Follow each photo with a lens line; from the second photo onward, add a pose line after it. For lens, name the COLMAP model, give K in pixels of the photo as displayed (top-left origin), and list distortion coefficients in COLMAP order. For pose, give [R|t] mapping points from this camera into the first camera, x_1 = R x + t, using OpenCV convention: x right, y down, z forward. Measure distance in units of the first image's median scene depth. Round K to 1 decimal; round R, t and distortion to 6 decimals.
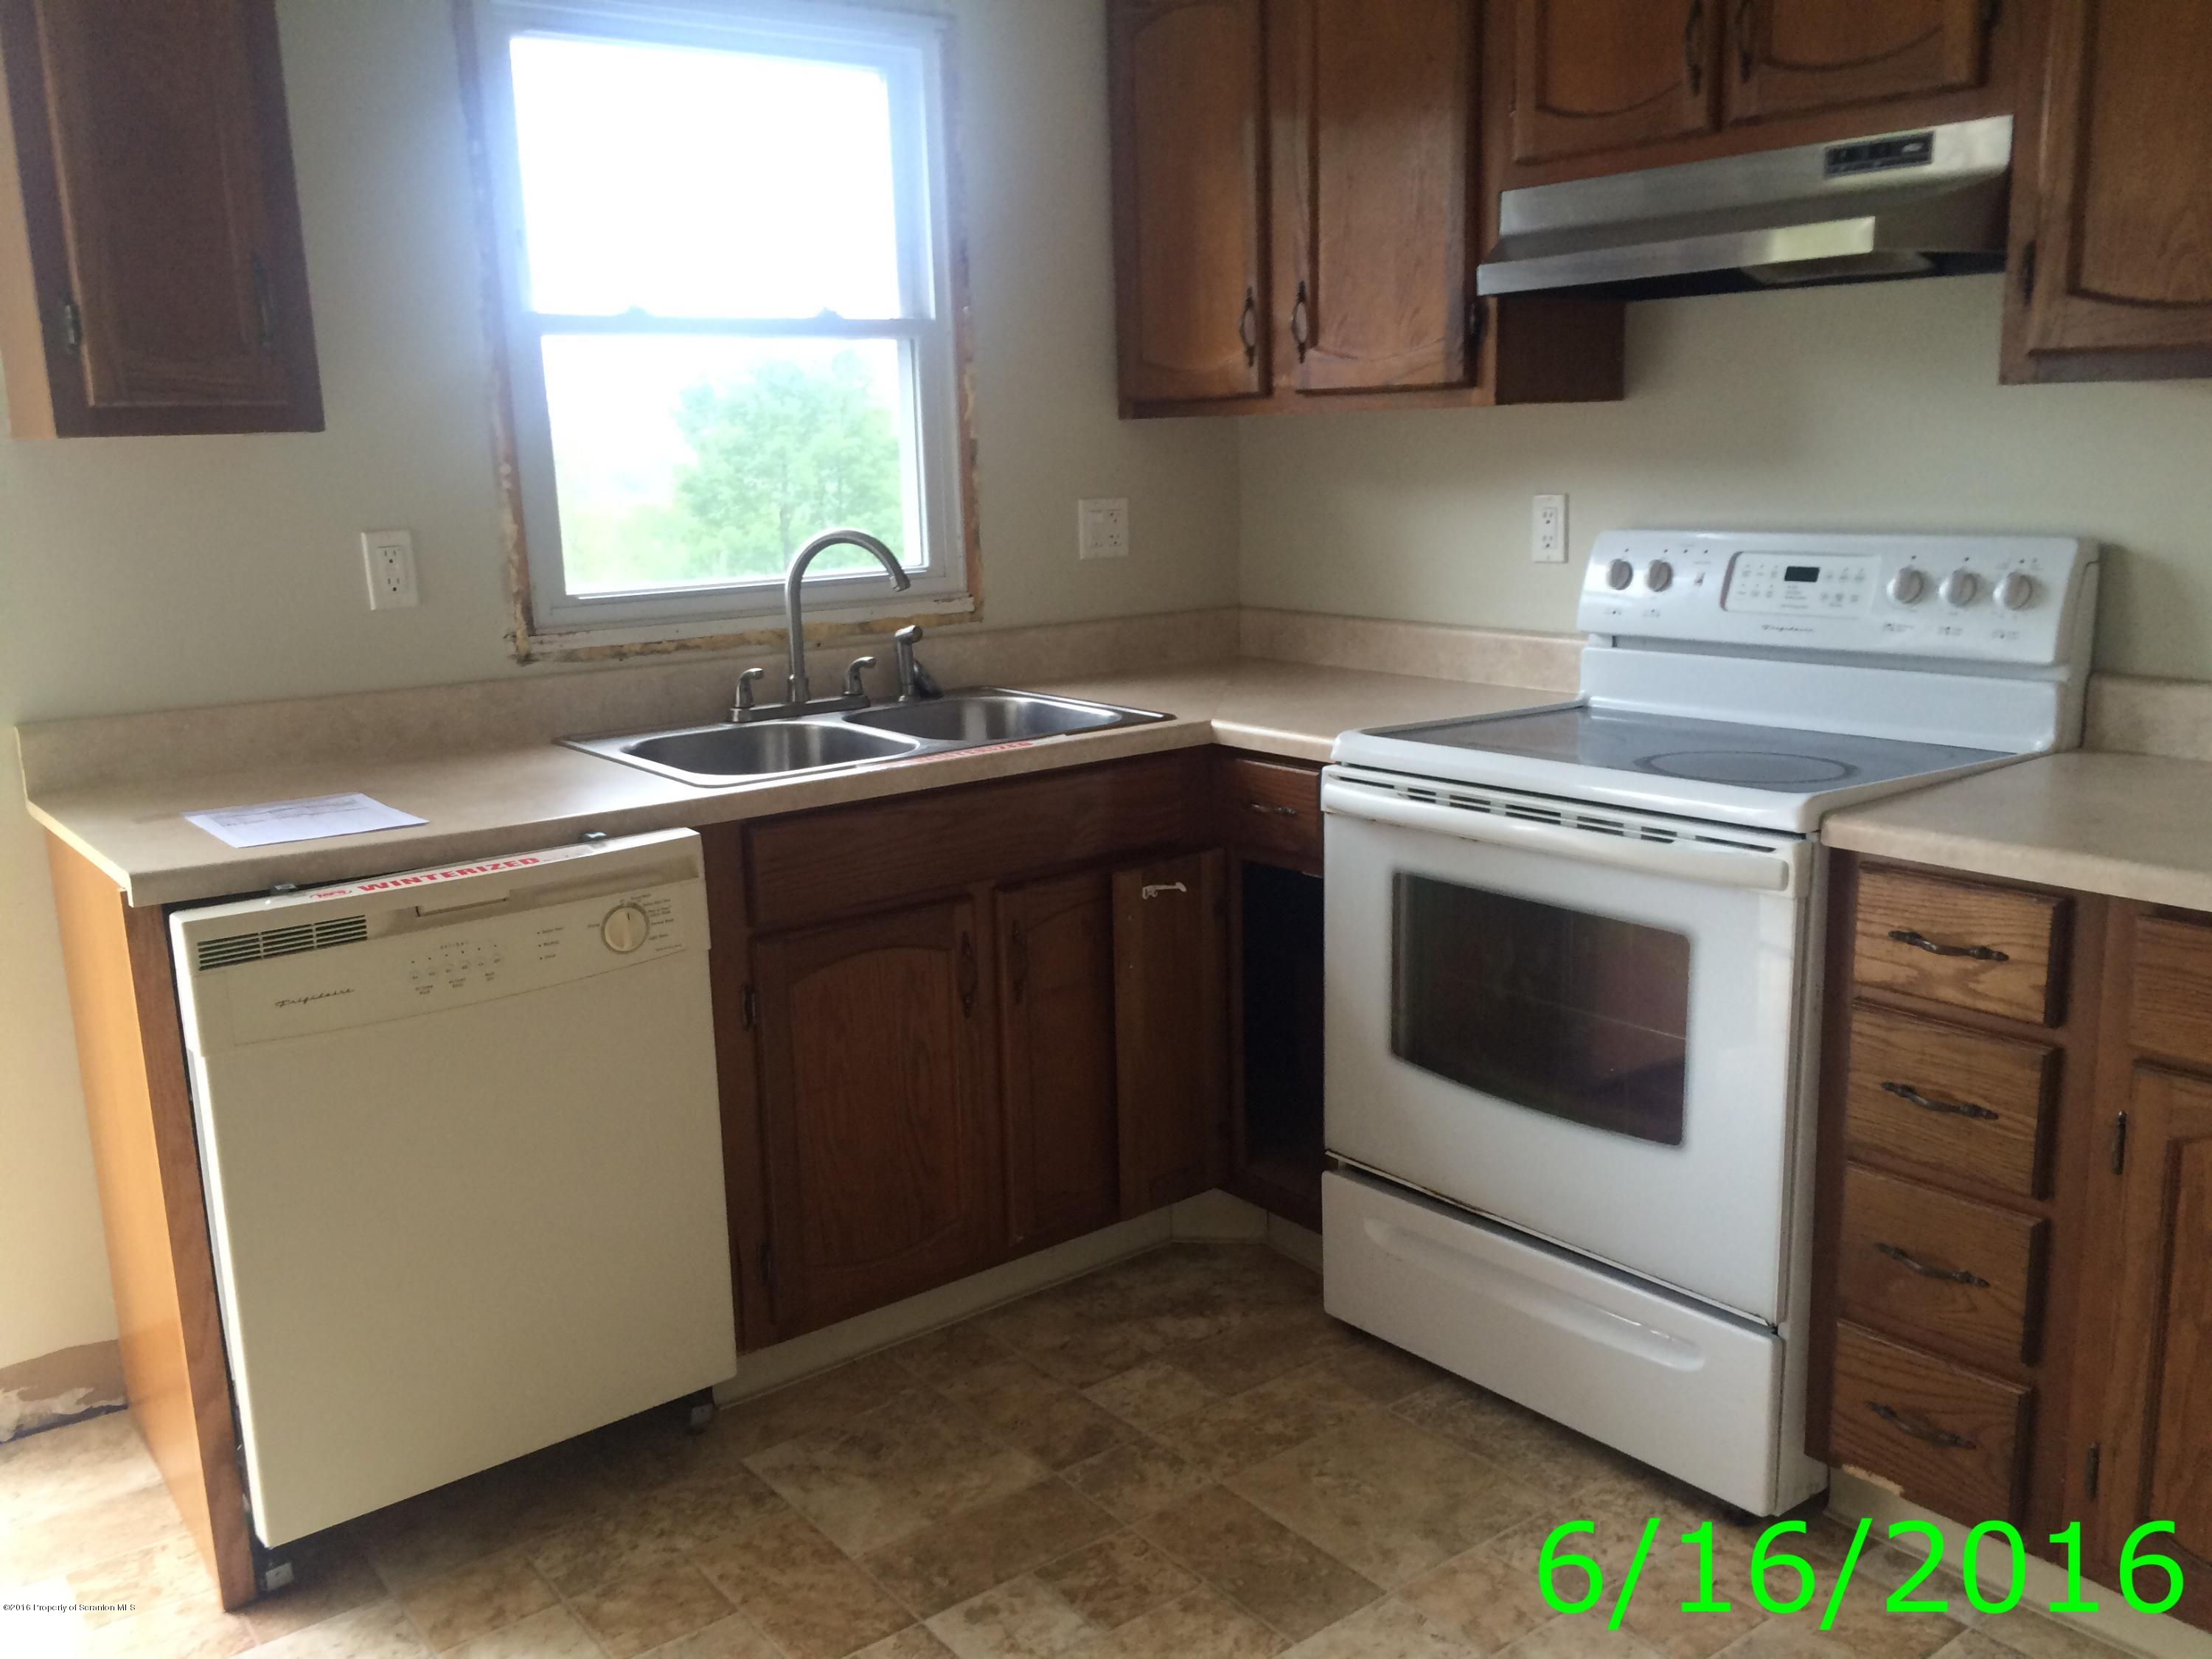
lens RADIAL K [[1881.4, 0, 1104.9], [0, 1881.4, 823.8], [0, 0, 1]] dist [0.050191, -0.013185]
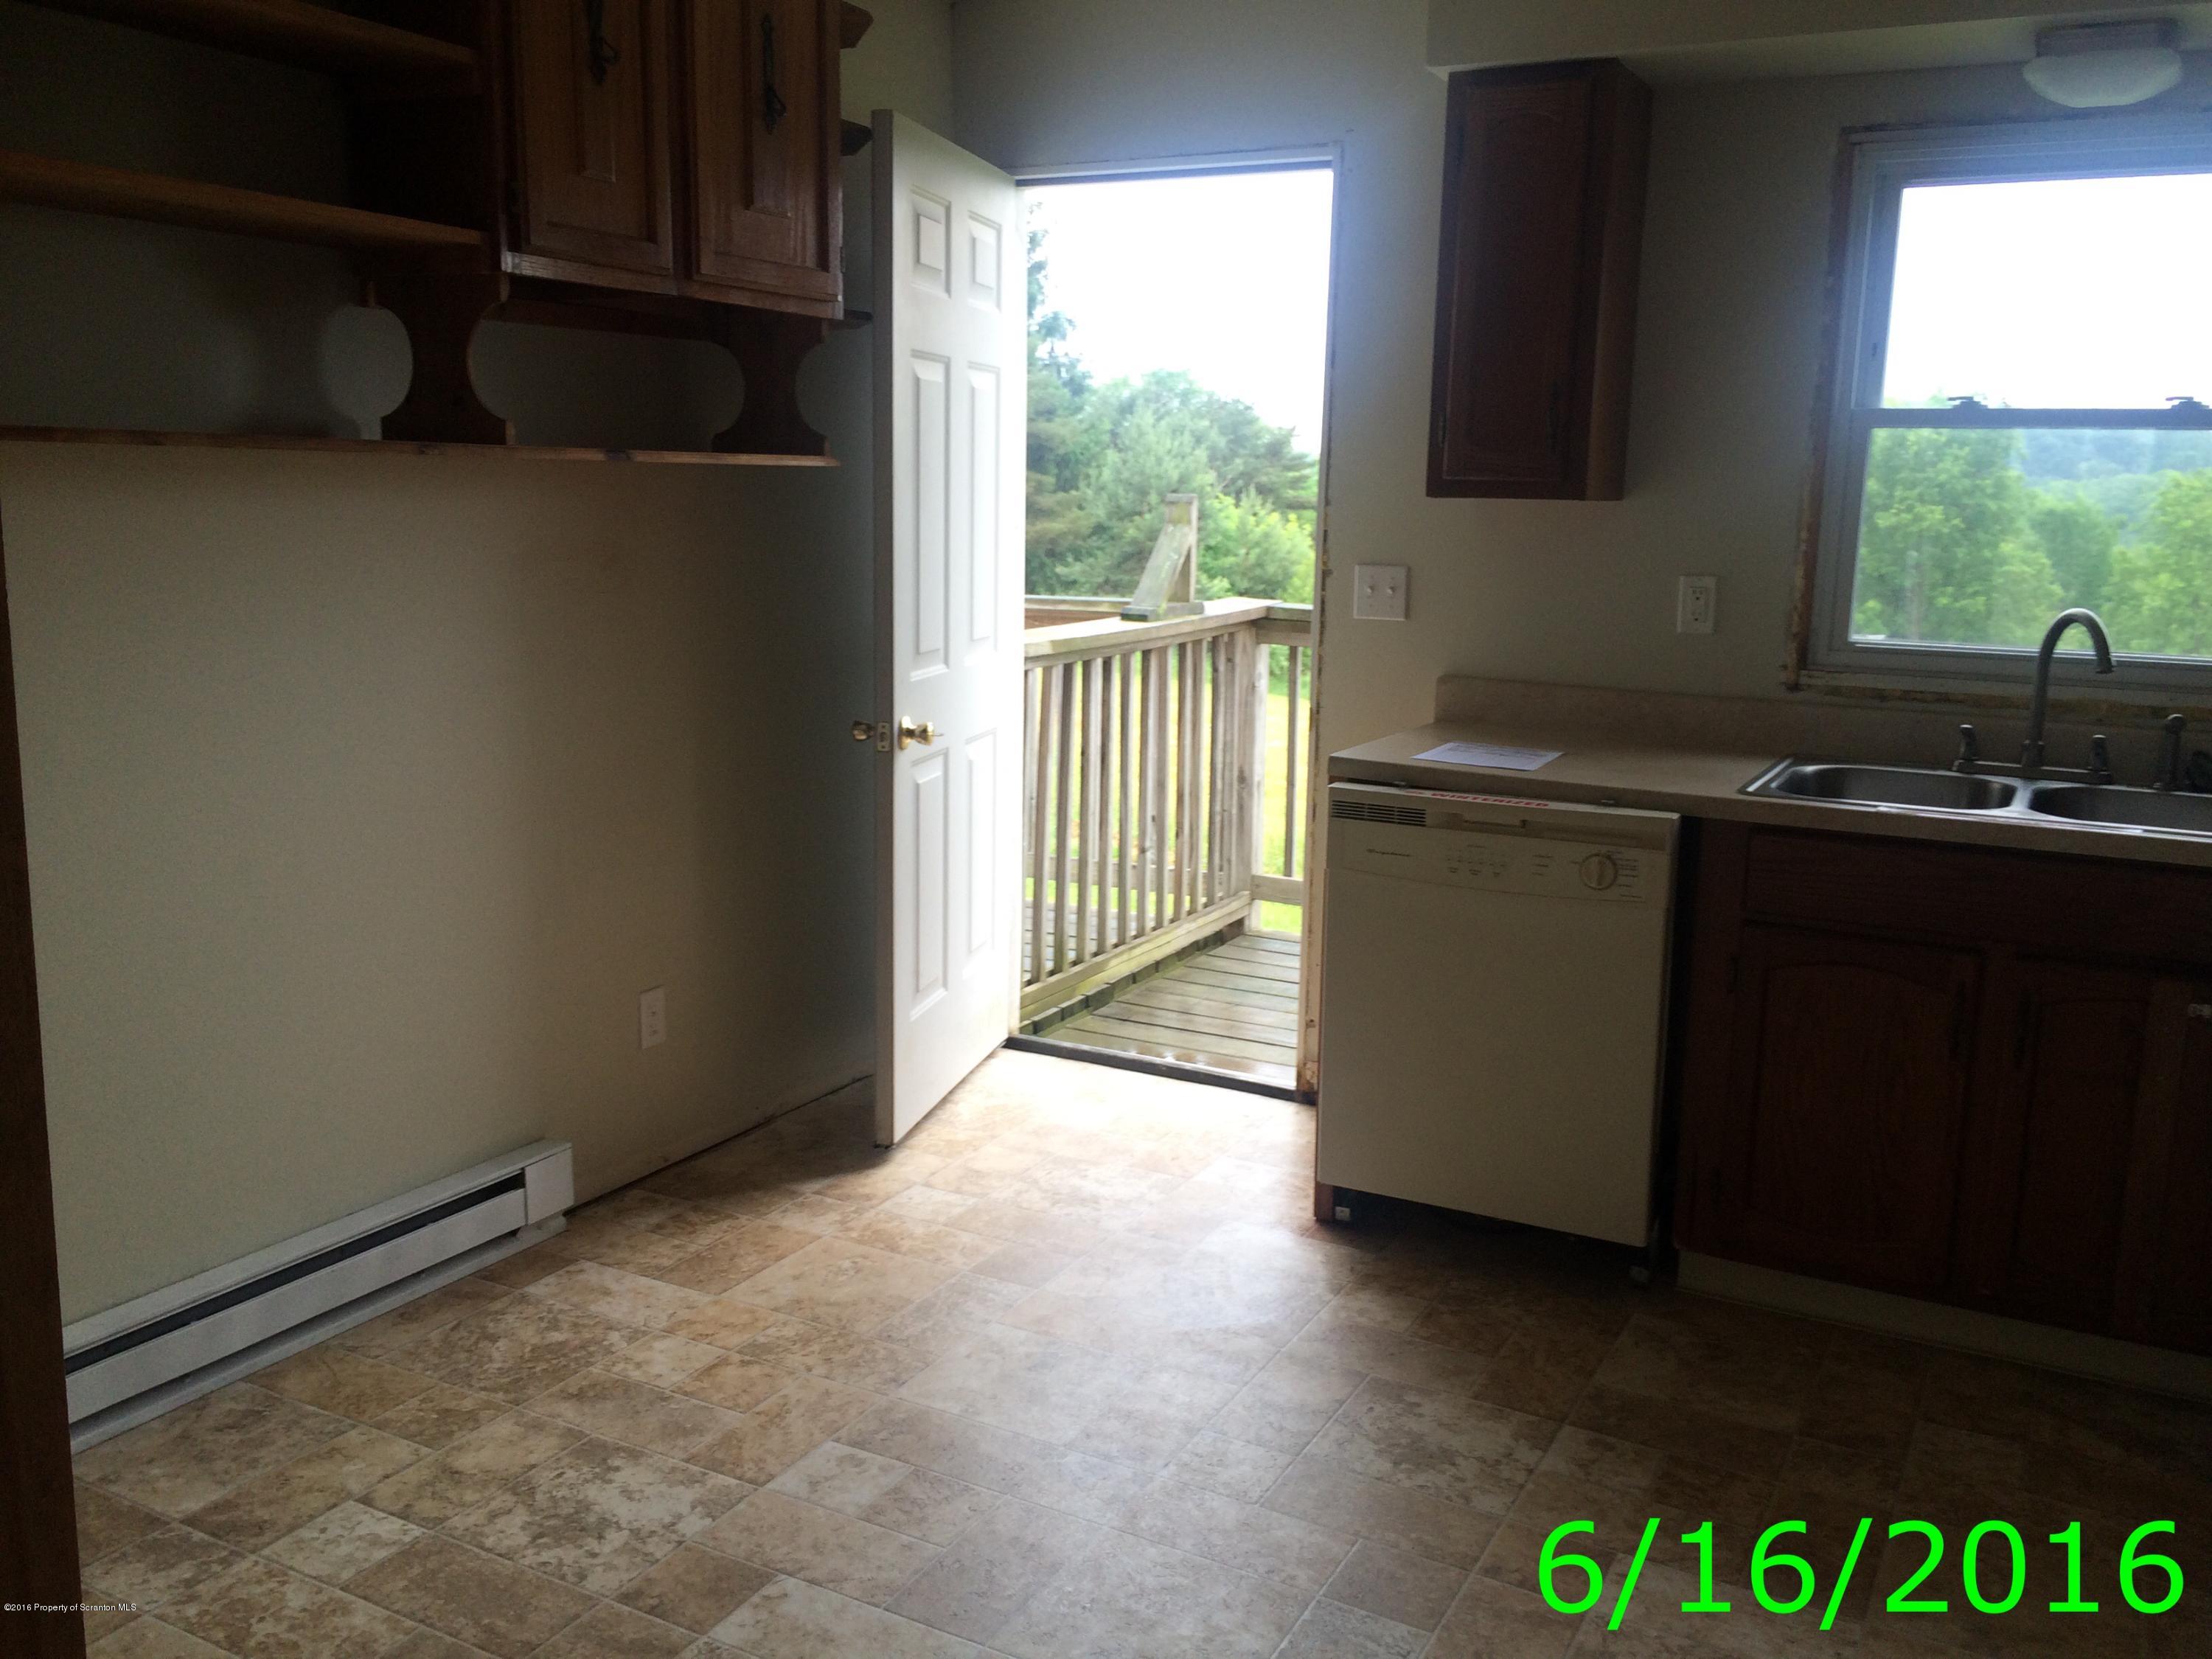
lens RADIAL K [[1881.4, 0, 1104.4], [0, 1881.4, 834.3], [0, 0, 1]] dist [0.050191, -0.013185]
pose [[0.414130, 0.206332, -0.886523, 0.643341], [-0.221998, 0.967452, 0.121464, -0.045597], [0.882731, 0.146505, 0.446456, 0.061688]]
